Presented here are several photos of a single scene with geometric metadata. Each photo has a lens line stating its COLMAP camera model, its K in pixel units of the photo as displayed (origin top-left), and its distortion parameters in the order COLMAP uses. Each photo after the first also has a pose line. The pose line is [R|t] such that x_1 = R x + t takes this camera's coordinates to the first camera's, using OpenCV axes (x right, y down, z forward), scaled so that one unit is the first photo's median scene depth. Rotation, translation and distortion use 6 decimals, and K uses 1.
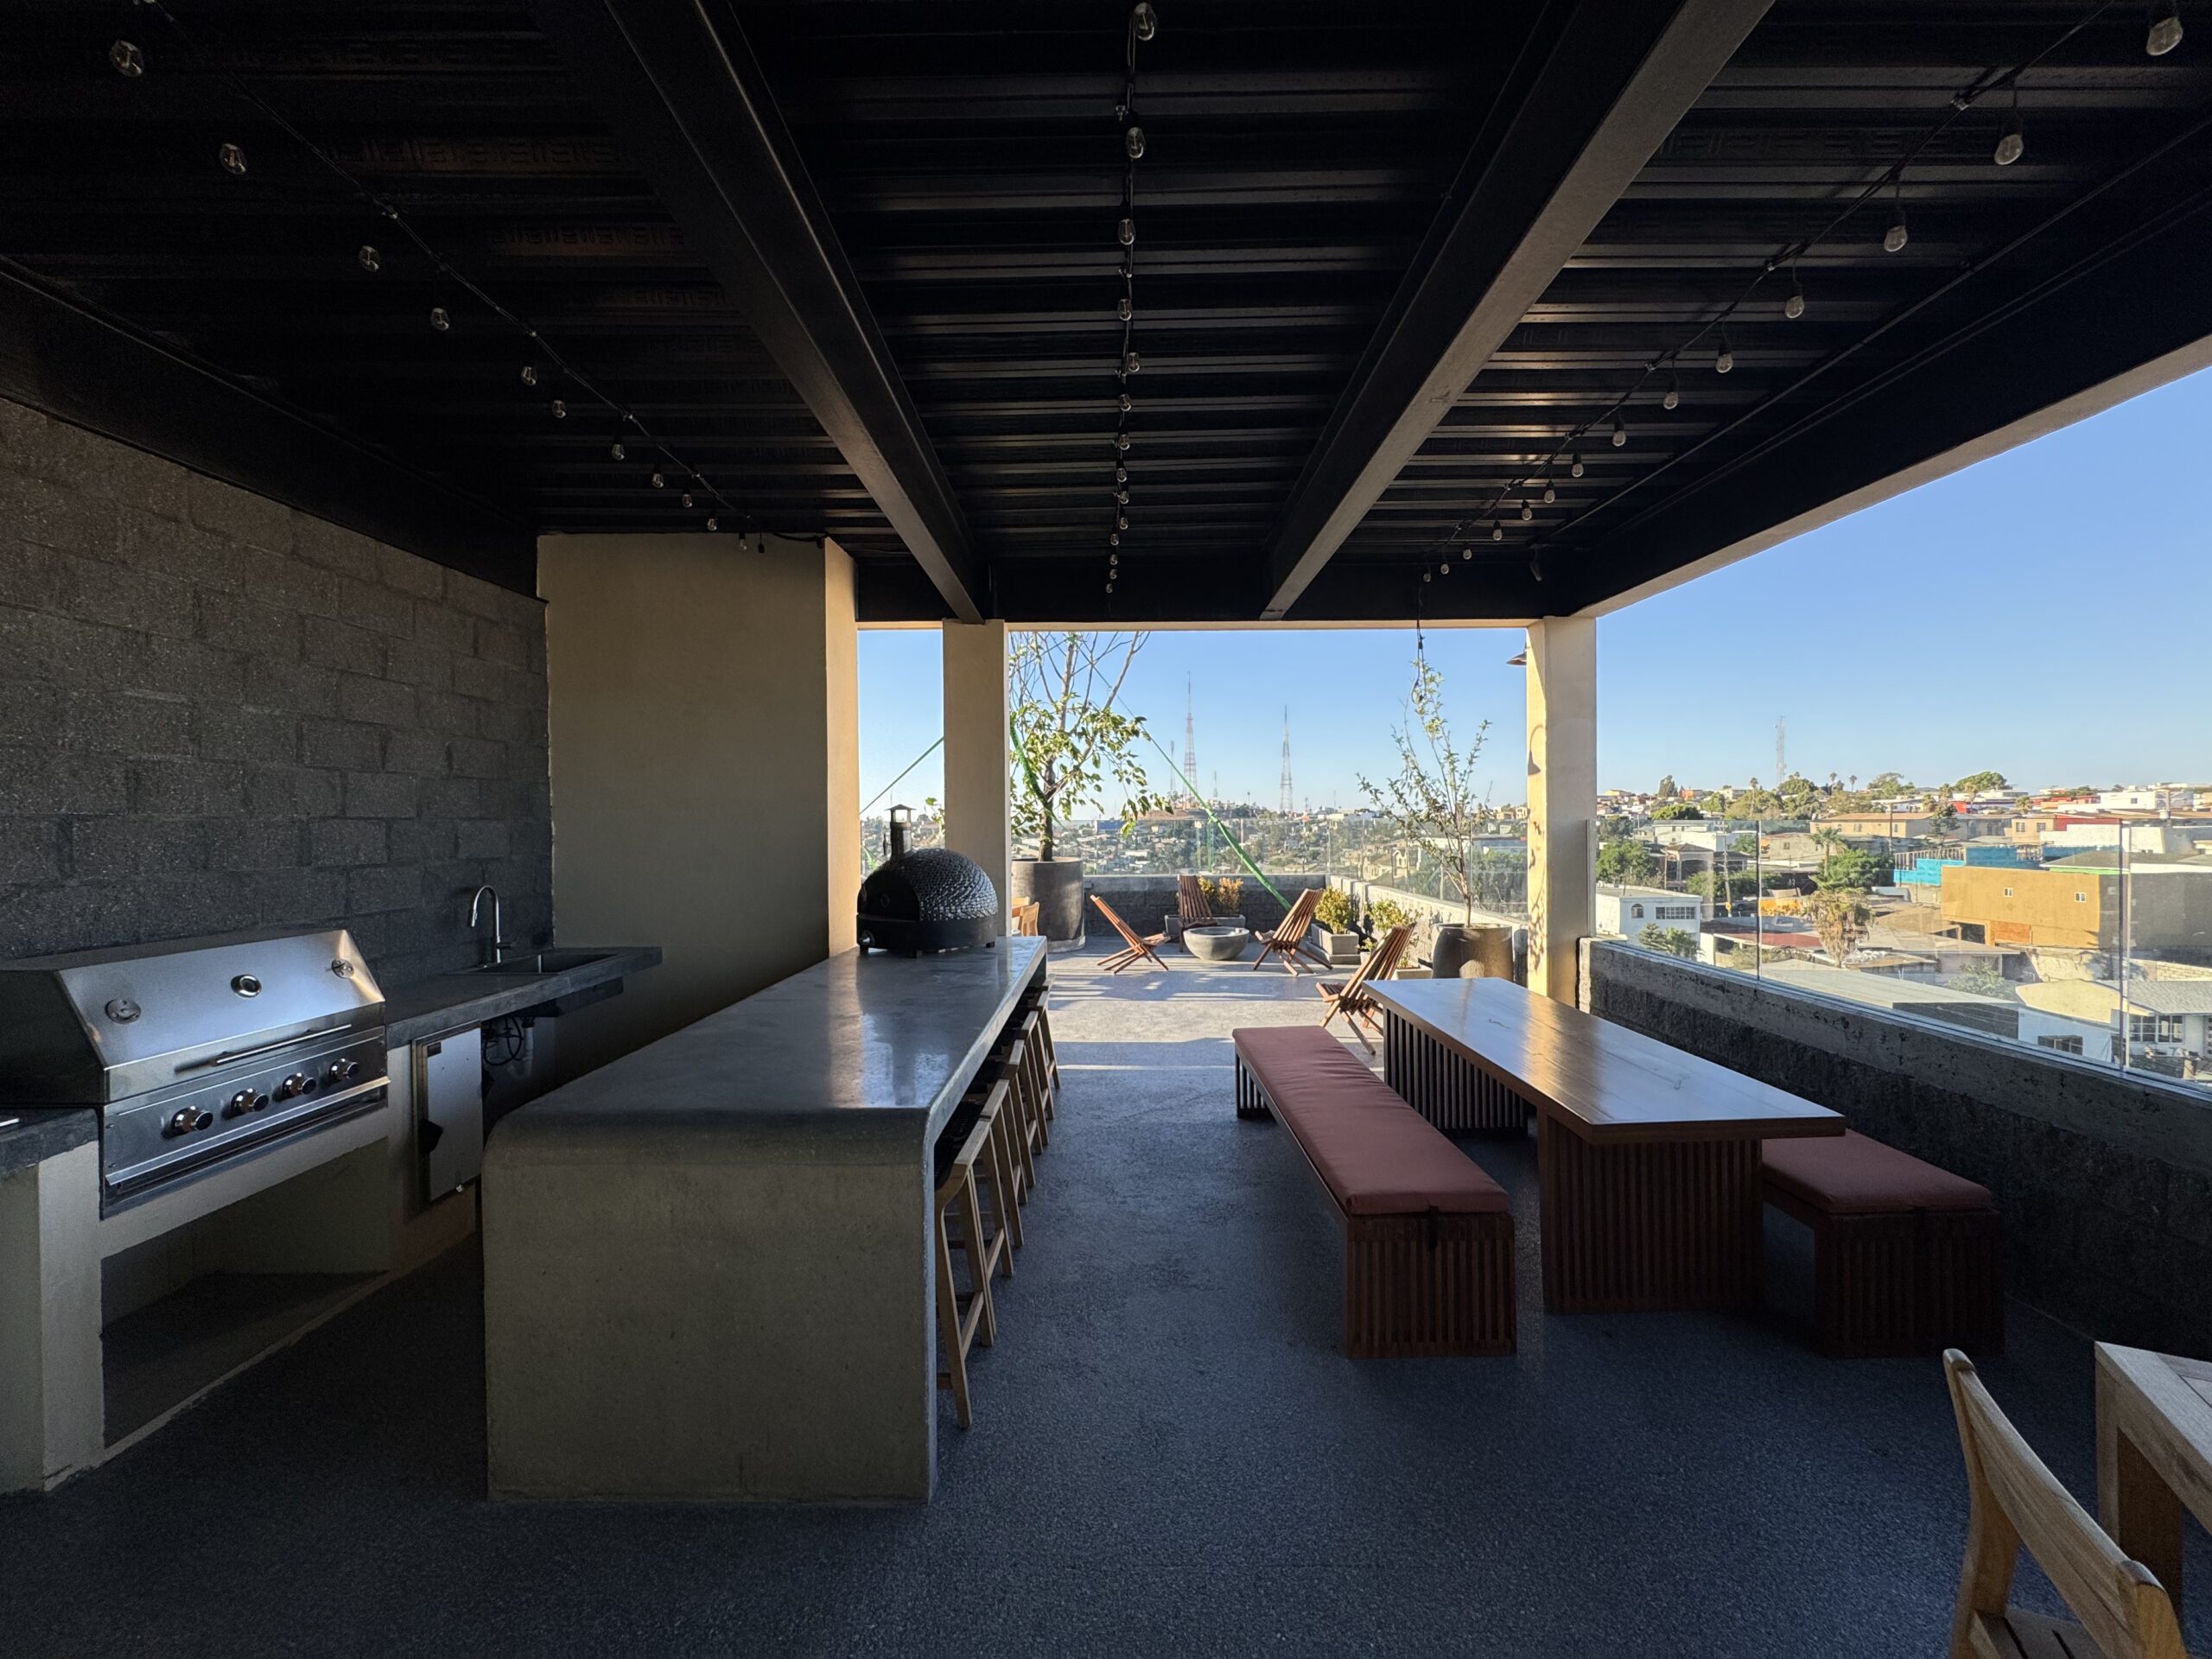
lens RADIAL K [[882.9, 0, 1106.0], [0, 882.9, 829.5], [0, 0, 1]] dist [-0.000448, 0.000087]
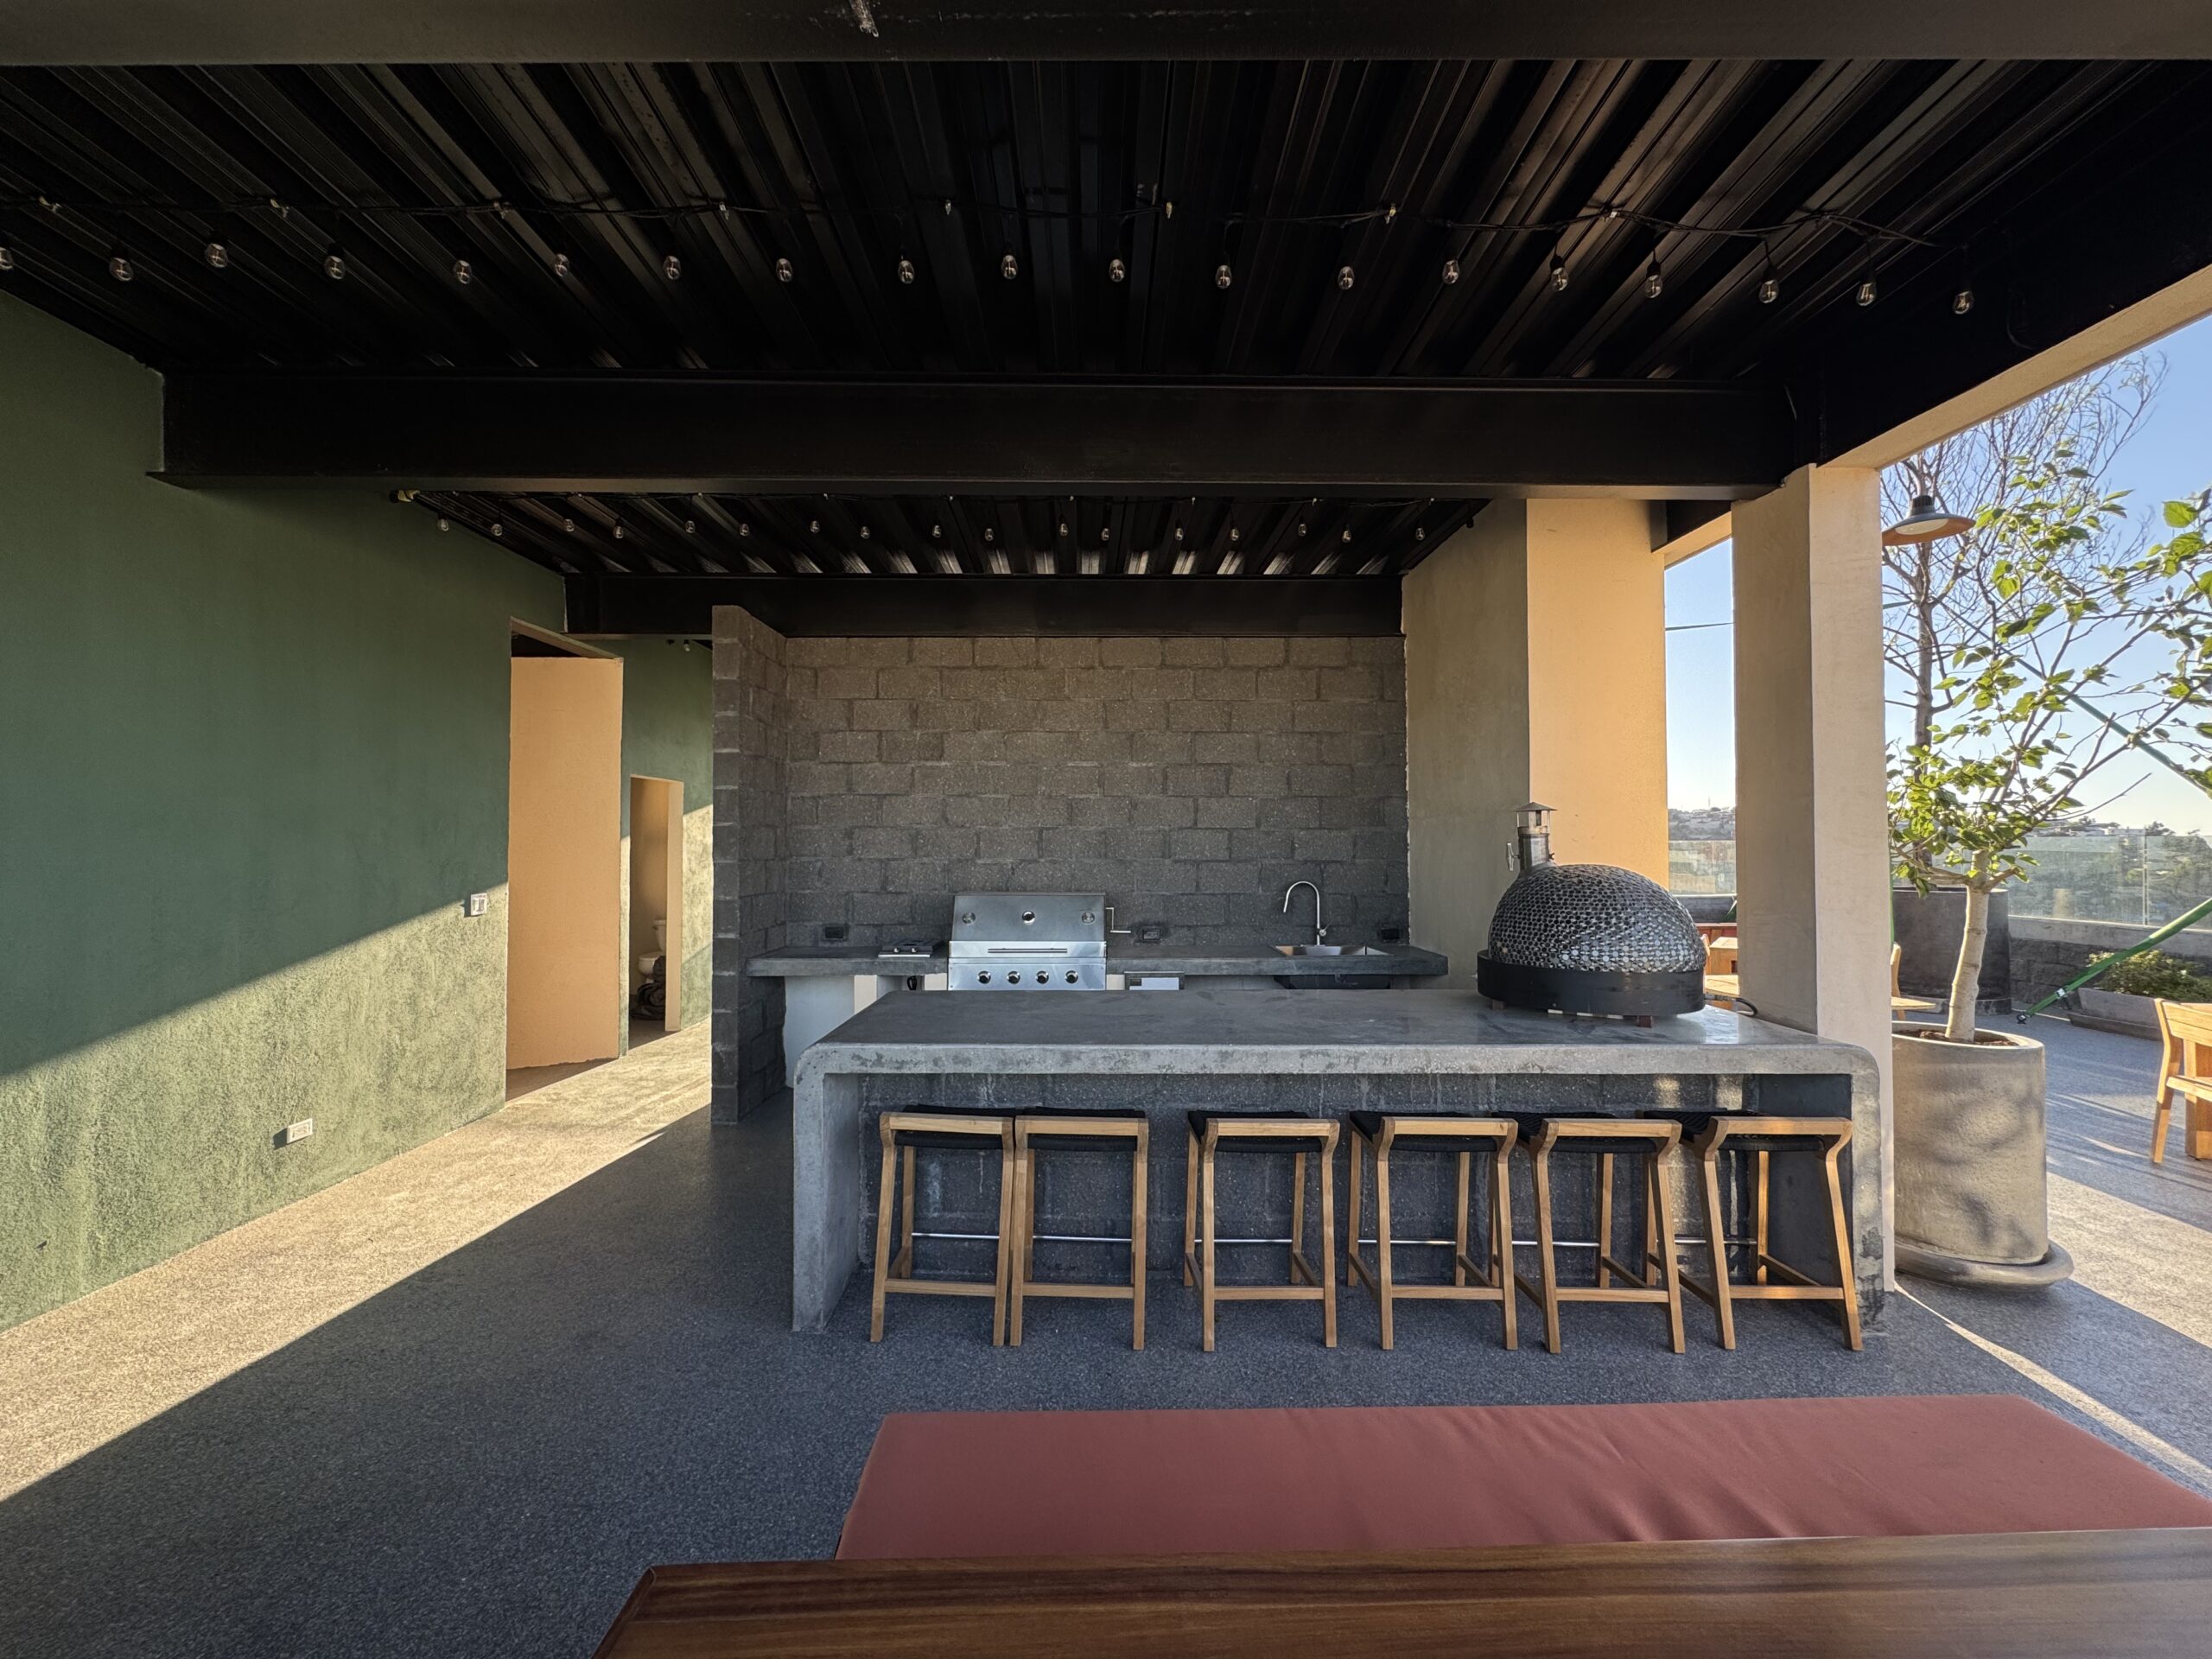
lens RADIAL K [[882.9, 0, 1106.0], [0, 882.9, 829.5], [0, 0, 1]] dist [-0.000448, 0.000087]
pose [[0.004346, -0.011350, -0.999926, 0.627883], [-0.010829, 0.999876, -0.011396, 0.007599], [0.999932, 0.010878, 0.004222, 0.805730]]
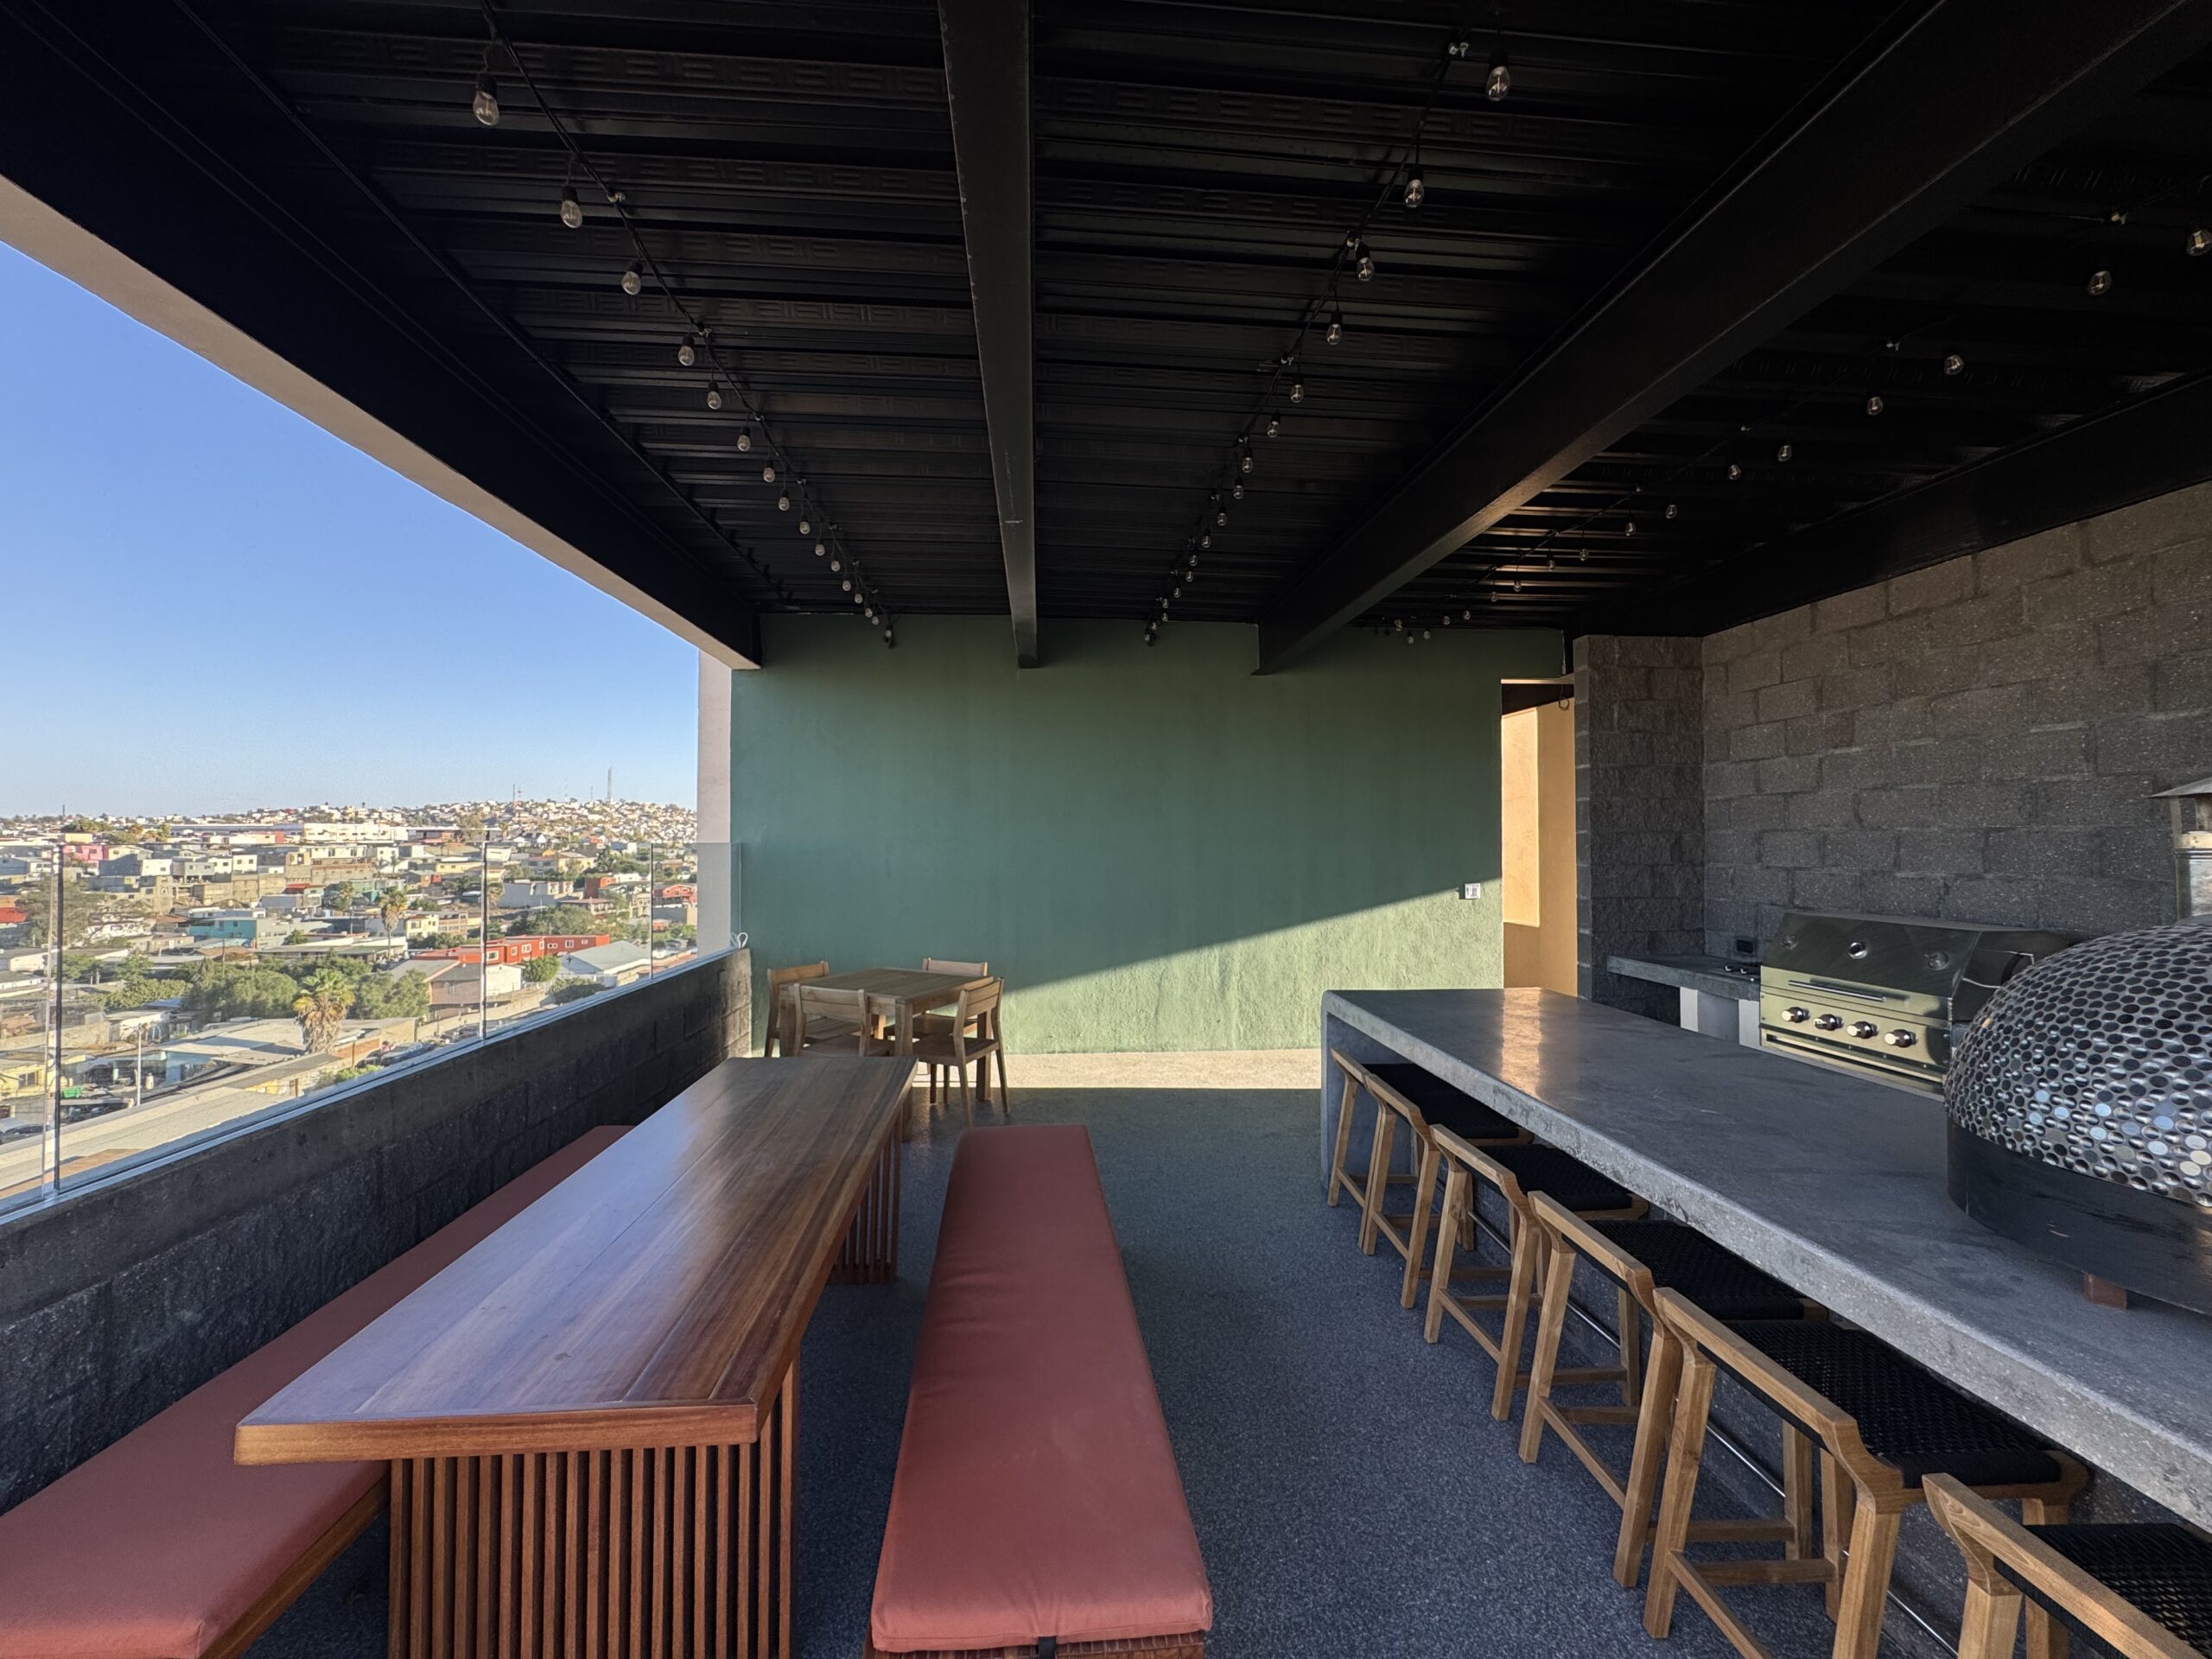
lens RADIAL K [[882.9, 0, 1106.0], [0, 882.9, 829.5], [0, 0, 1]] dist [-0.000448, 0.000087]
pose [[-0.996606, 0.007039, -0.082013, 0.243479], [0.007291, 0.999970, -0.002768, -0.014288], [0.081991, -0.003356, -0.996627, 1.616244]]
